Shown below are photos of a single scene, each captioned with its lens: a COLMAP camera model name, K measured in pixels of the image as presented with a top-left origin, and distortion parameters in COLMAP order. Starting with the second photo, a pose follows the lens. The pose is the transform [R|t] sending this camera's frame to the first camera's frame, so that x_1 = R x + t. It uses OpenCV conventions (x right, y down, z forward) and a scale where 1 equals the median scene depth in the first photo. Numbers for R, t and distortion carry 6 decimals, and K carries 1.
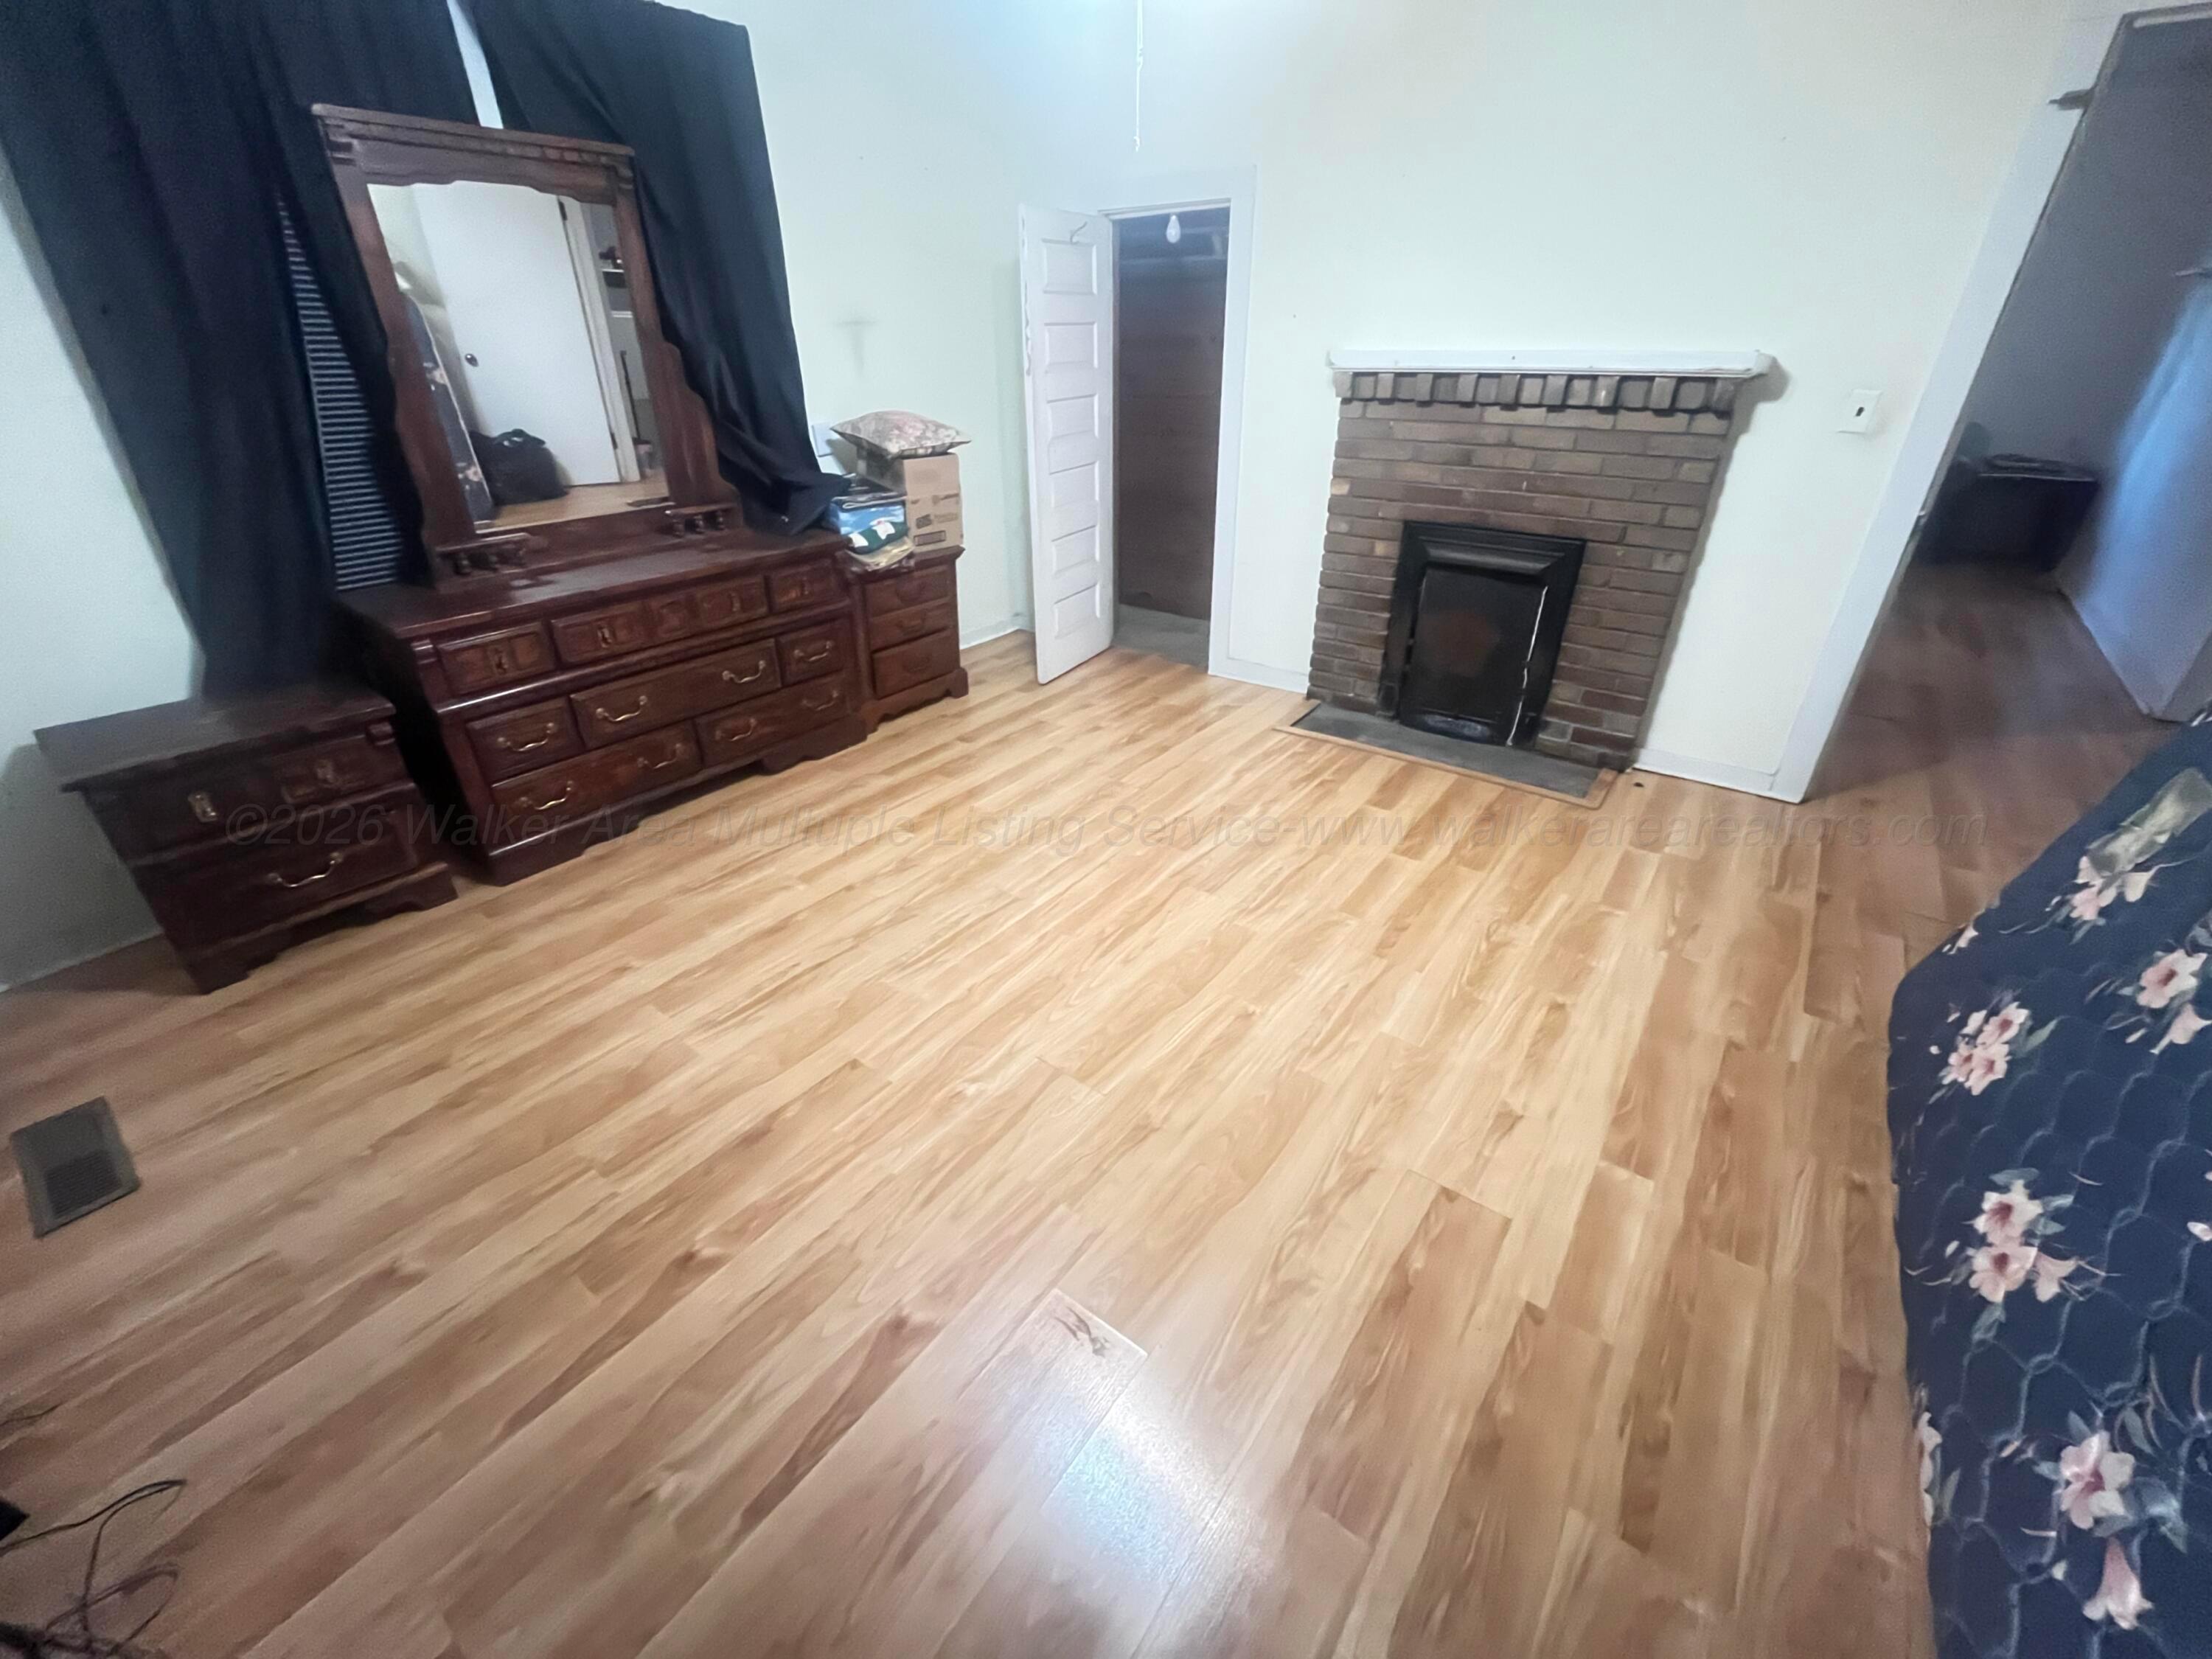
lens RADIAL K [[900.5, 0, 1105.5], [0, 900.5, 832.4], [0, 0, 1]] dist [-0.003092, 0.000237]
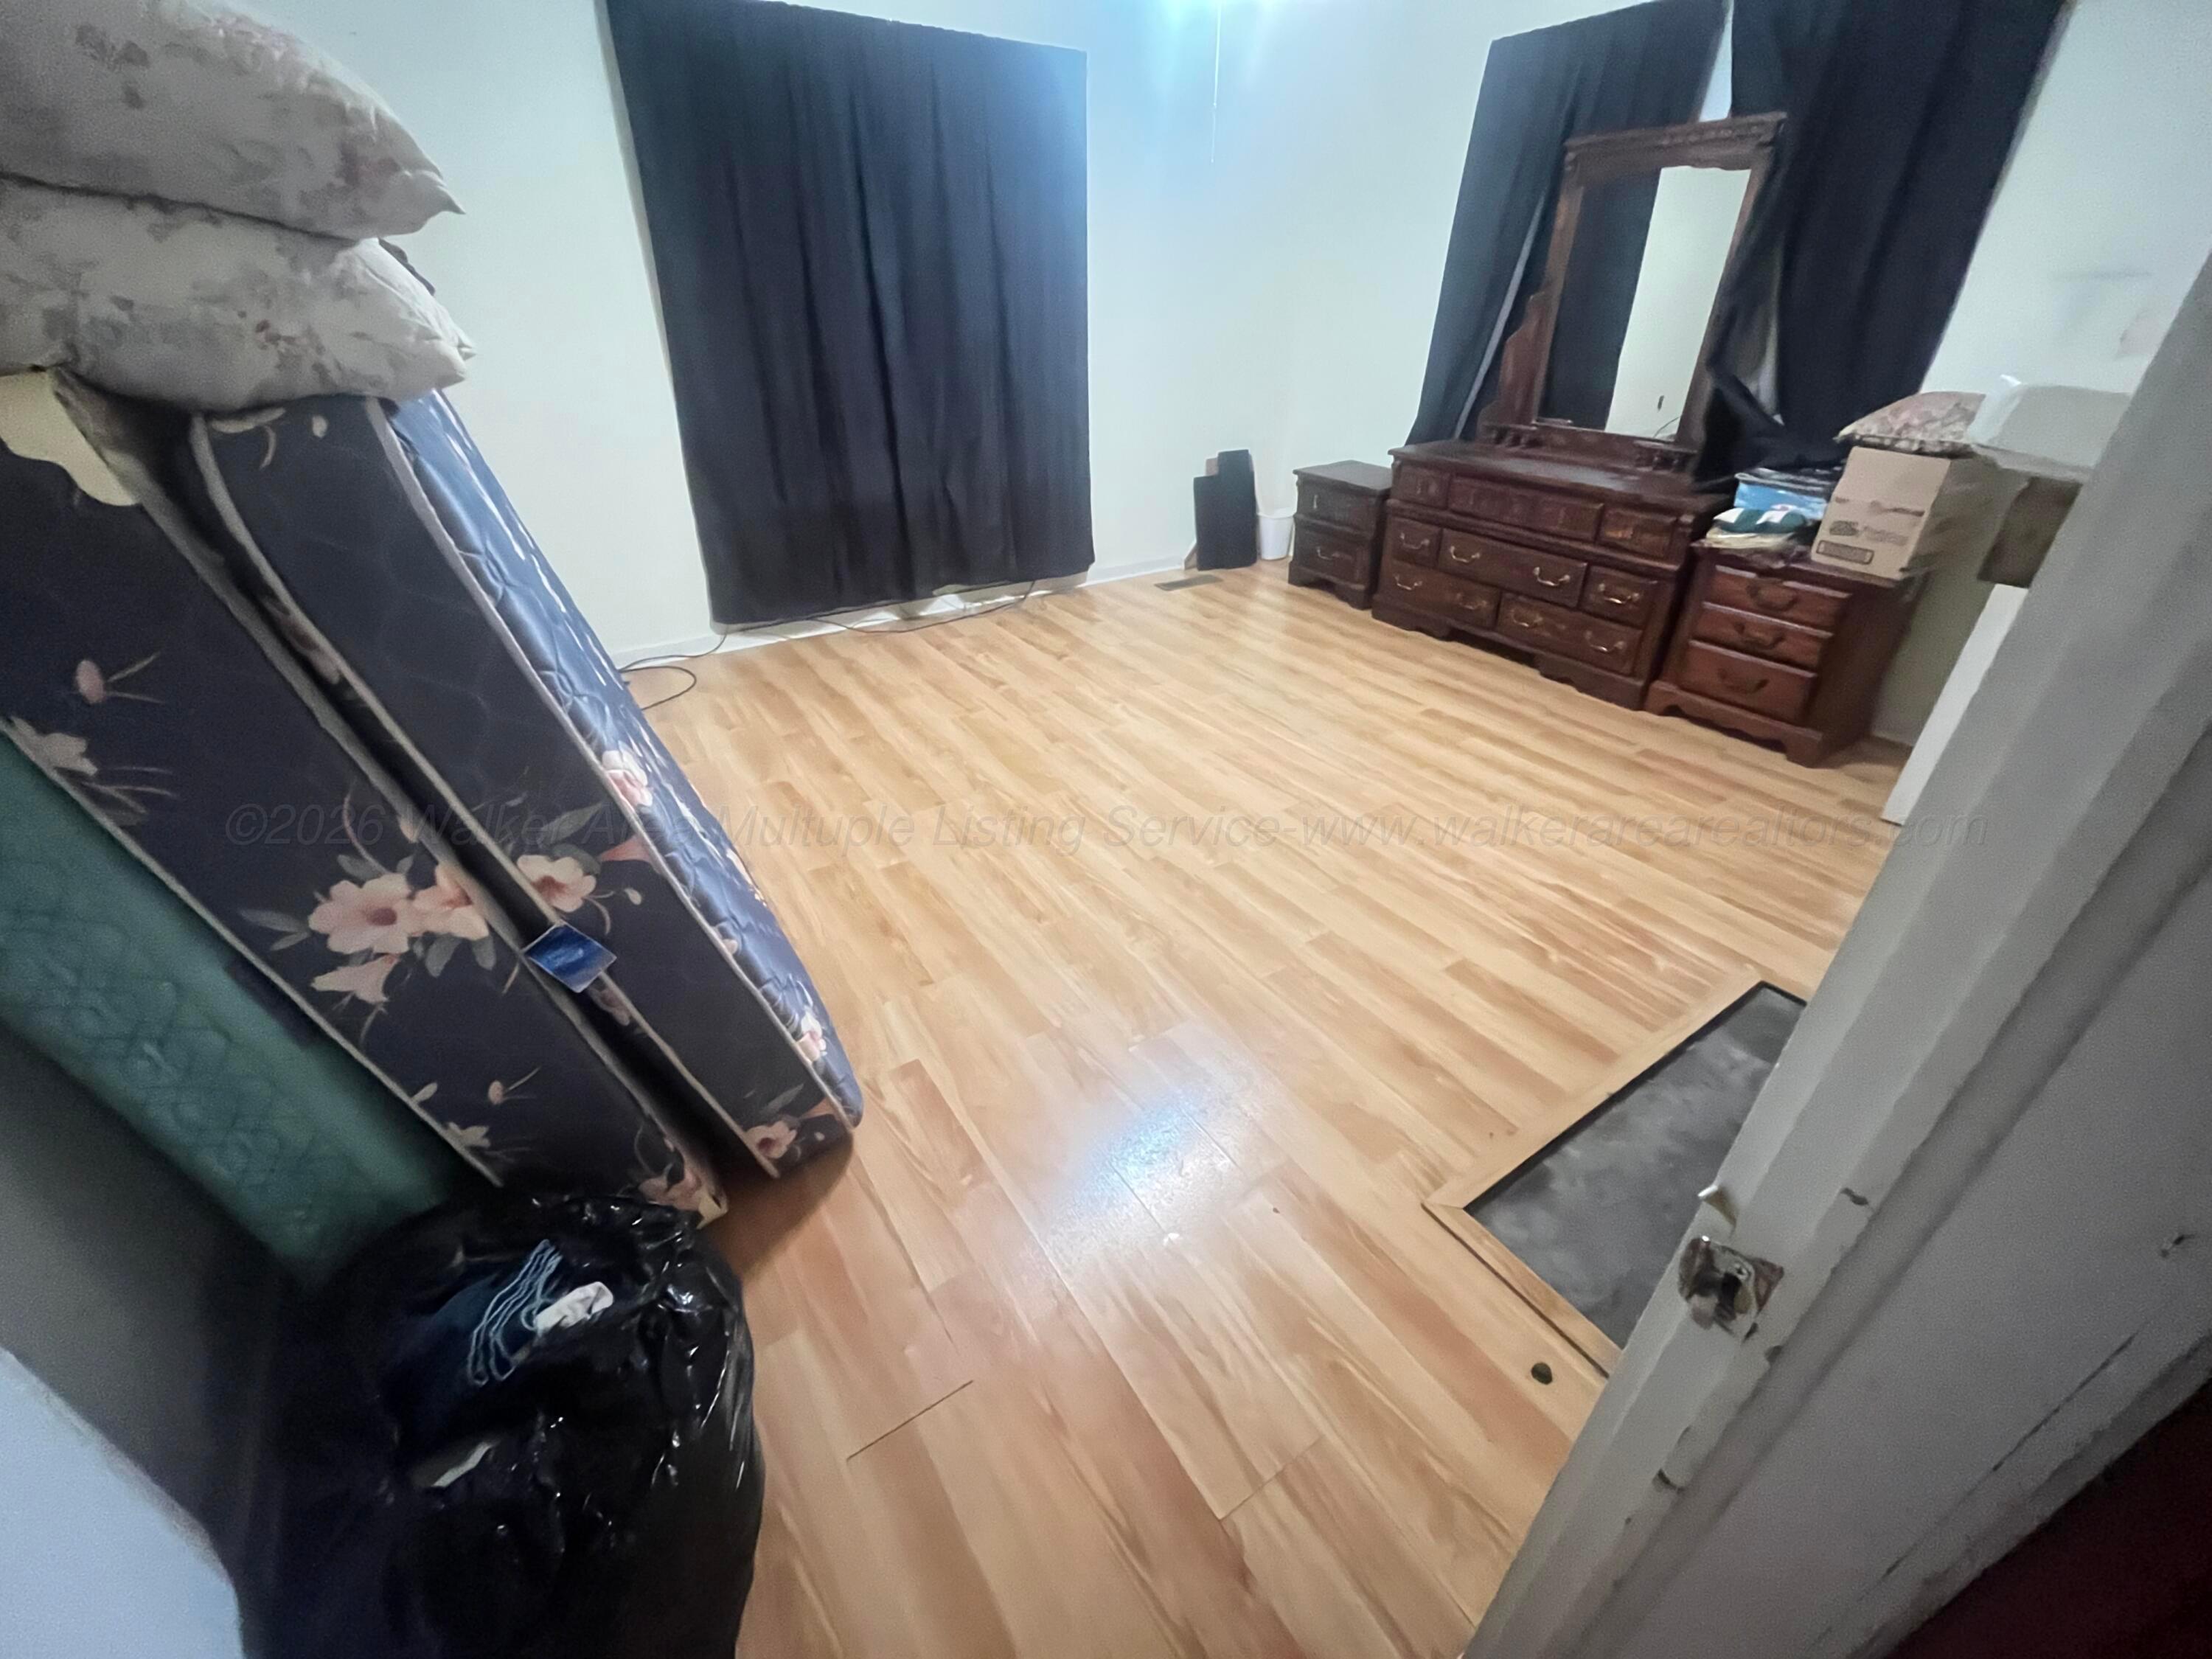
lens RADIAL K [[900.5, 0, 1105.5], [0, 900.5, 832.4], [0, 0, 1]] dist [-0.003092, 0.000237]
pose [[-0.343389, 0.491668, -0.800217, 1.005362], [-0.456272, 0.657392, 0.599709, -0.438854], [0.820914, 0.571050, -0.001407, 0.779654]]
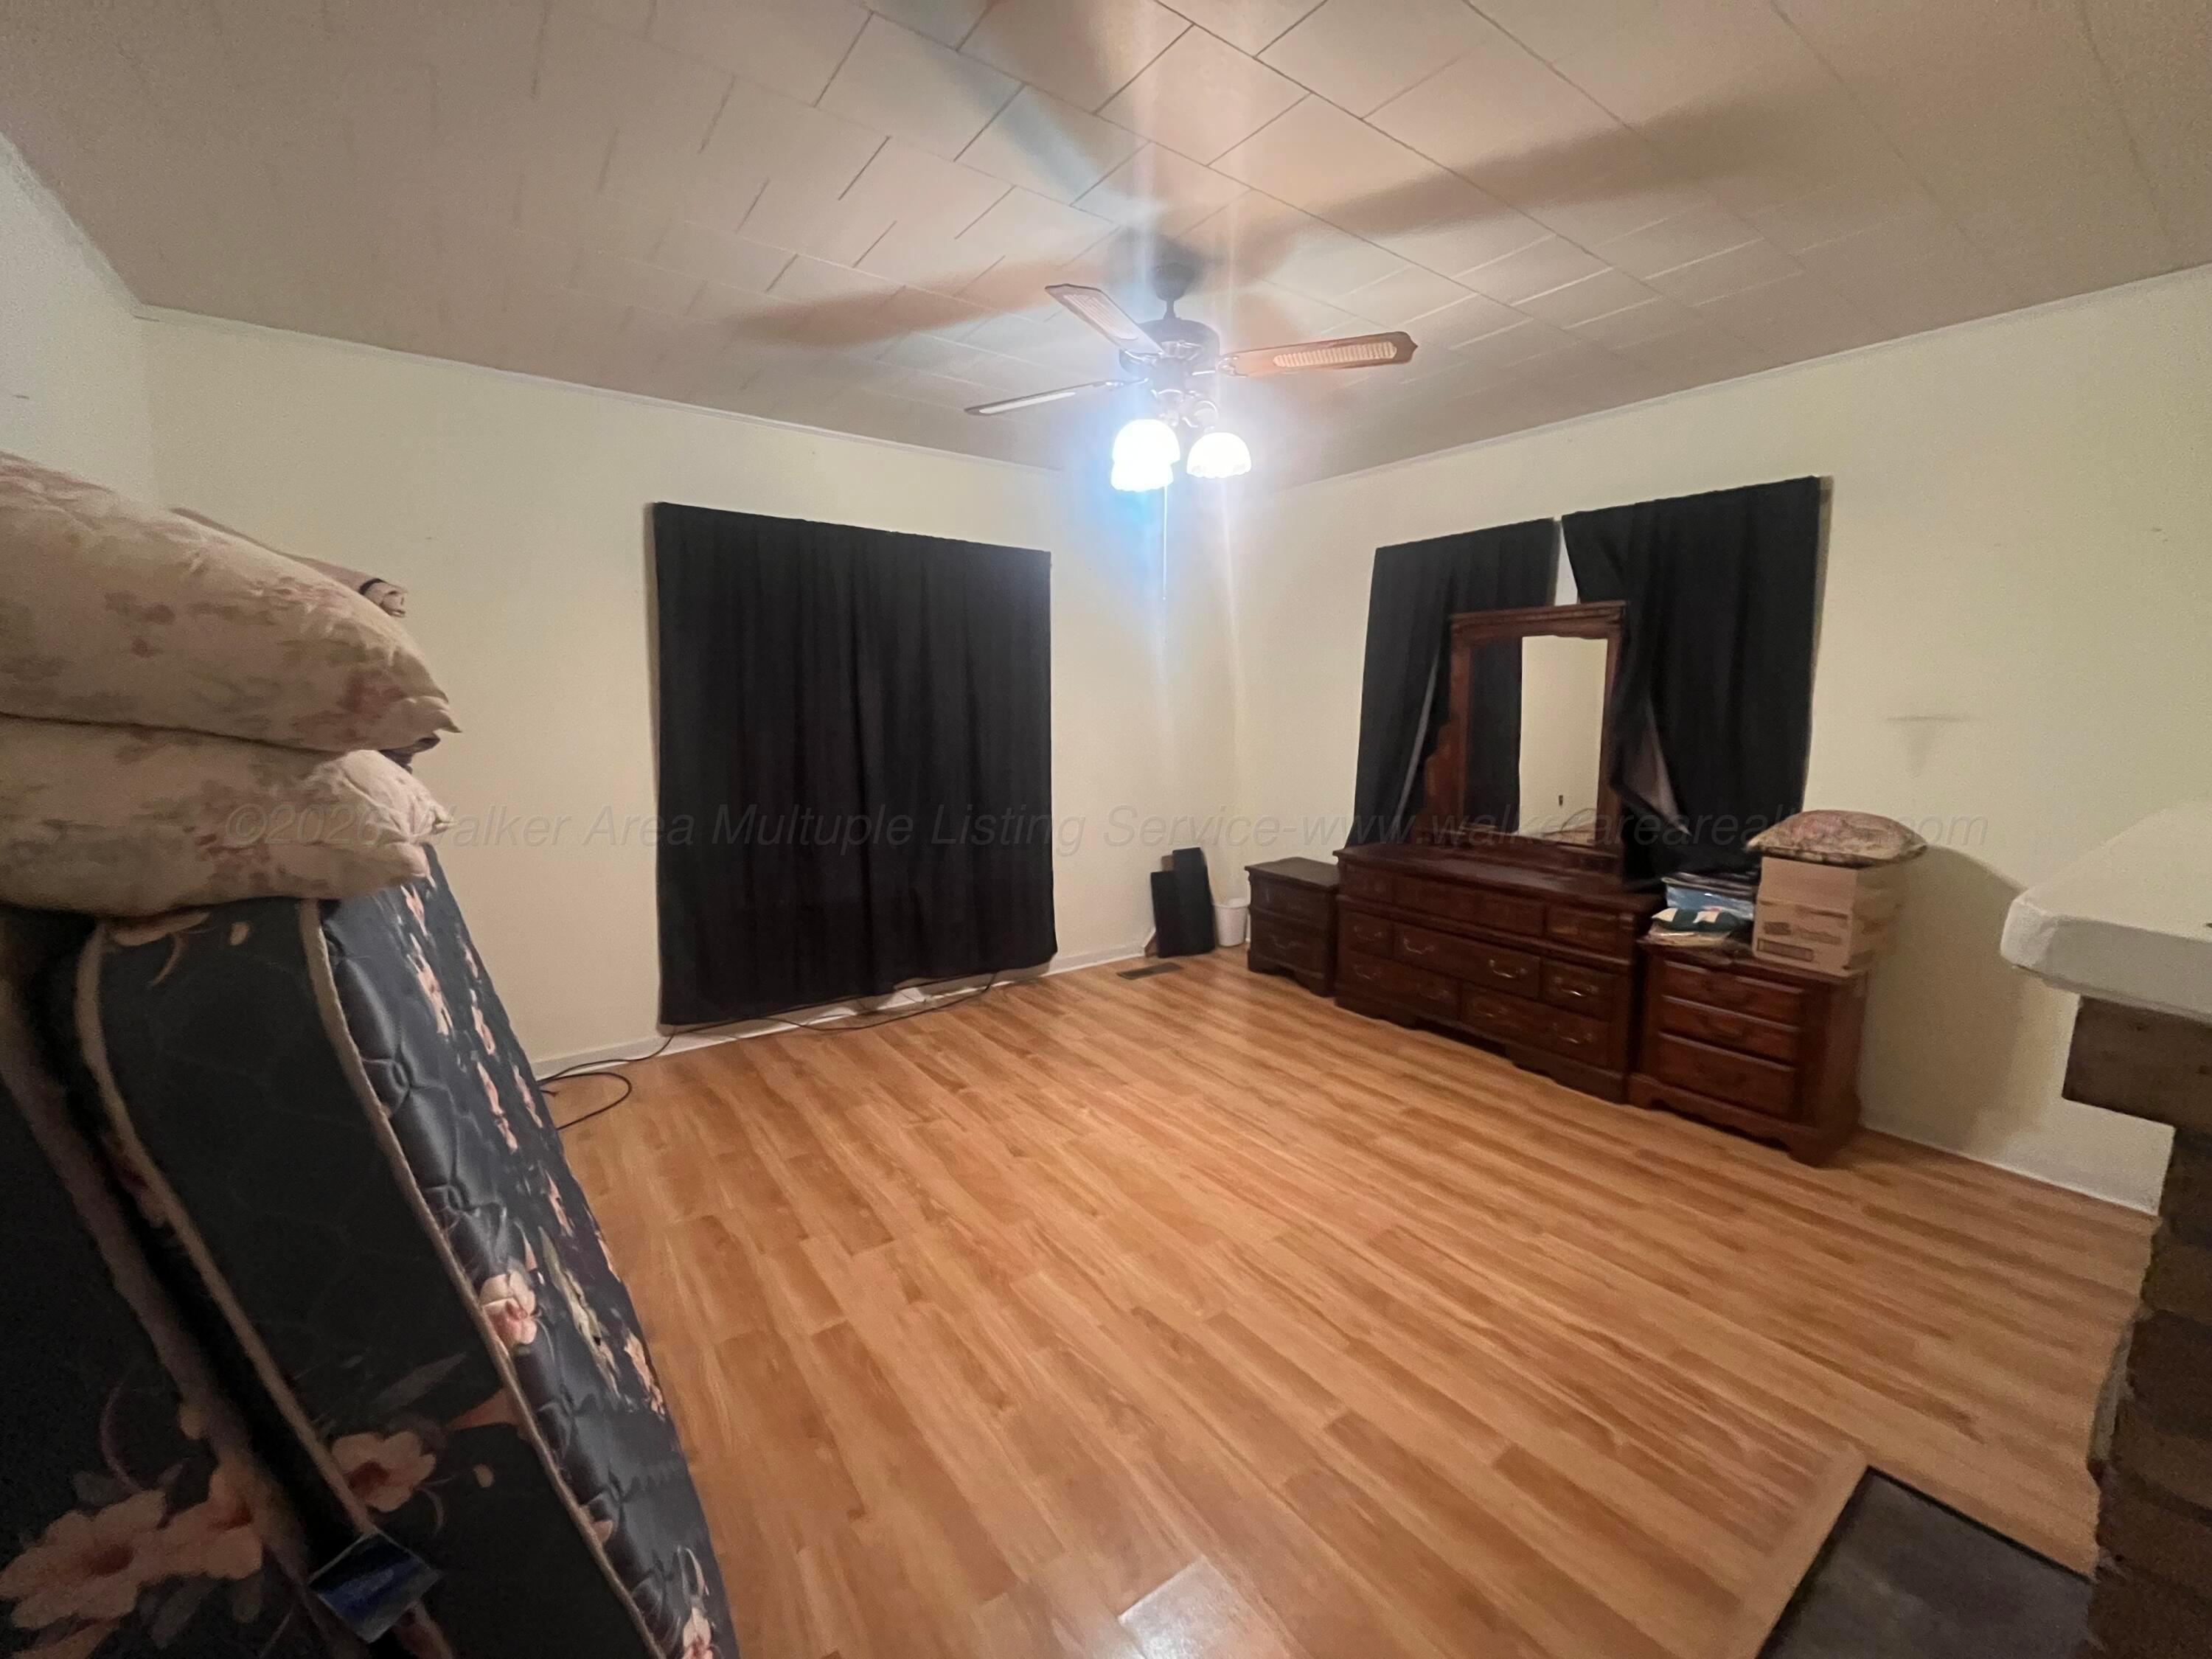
lens RADIAL K [[900.5, 0, 1105.5], [0, 900.5, 832.4], [0, 0, 1]] dist [-0.003092, 0.000237]
pose [[-0.295839, 0.142976, -0.944477, 0.962773], [-0.466427, 0.841233, 0.273446, -0.452225], [0.833622, 0.521425, -0.182182, 0.737925]]
